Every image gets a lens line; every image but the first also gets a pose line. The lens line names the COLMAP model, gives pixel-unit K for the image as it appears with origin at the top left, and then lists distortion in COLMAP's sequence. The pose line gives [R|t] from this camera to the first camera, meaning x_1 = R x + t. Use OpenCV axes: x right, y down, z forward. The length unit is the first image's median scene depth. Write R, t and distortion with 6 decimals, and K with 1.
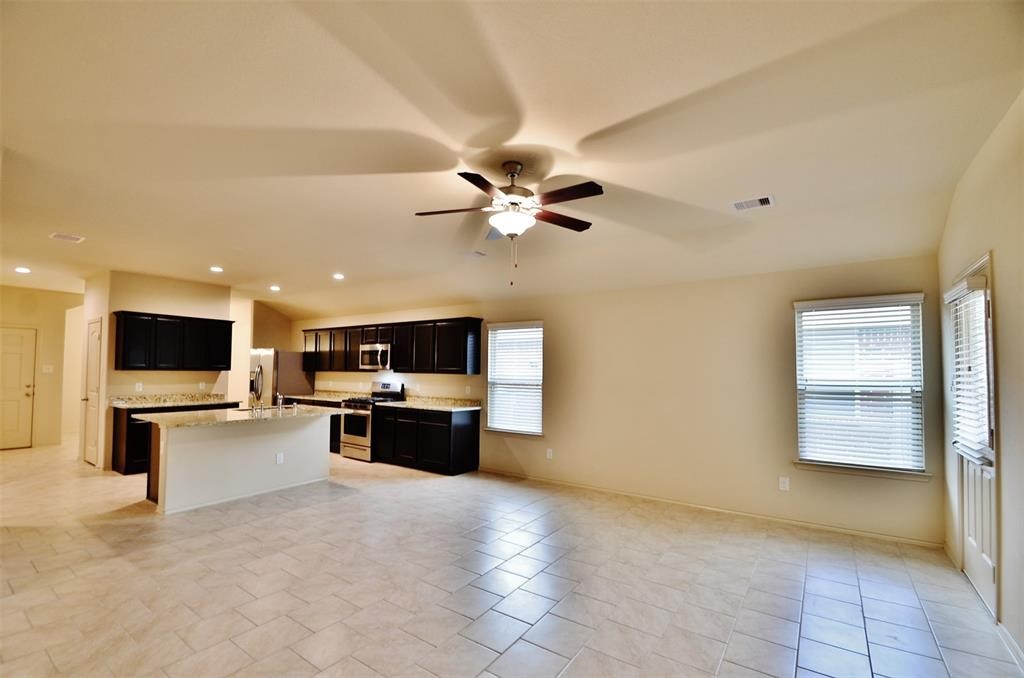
lens RADIAL K [[442.4, 0, 510.6], [0, 442.4, 355.9], [0, 0, 1]] dist [-0.003654, -0.000628]
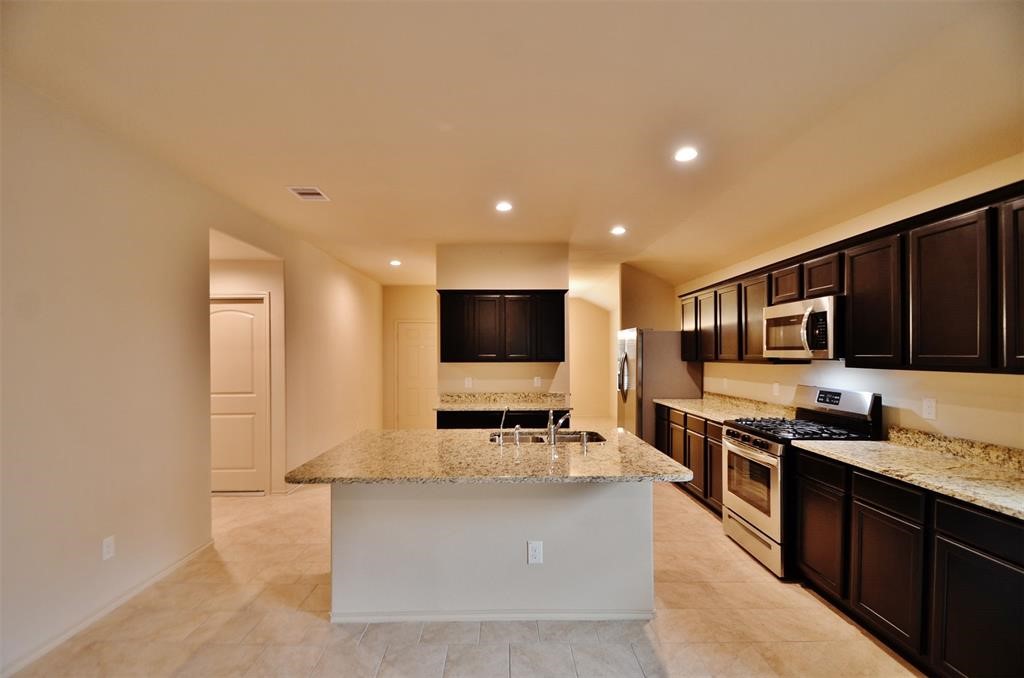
lens RADIAL K [[446.8, 0, 496.4], [0, 446.8, 354.4], [0, 0, 1]] dist [0.000297, -0.013996]
pose [[0.563133, -0.013484, -0.826257, -0.110232], [0.034538, 0.999377, 0.007230, 0.012511], [0.825645, -0.032609, 0.563248, 0.510499]]
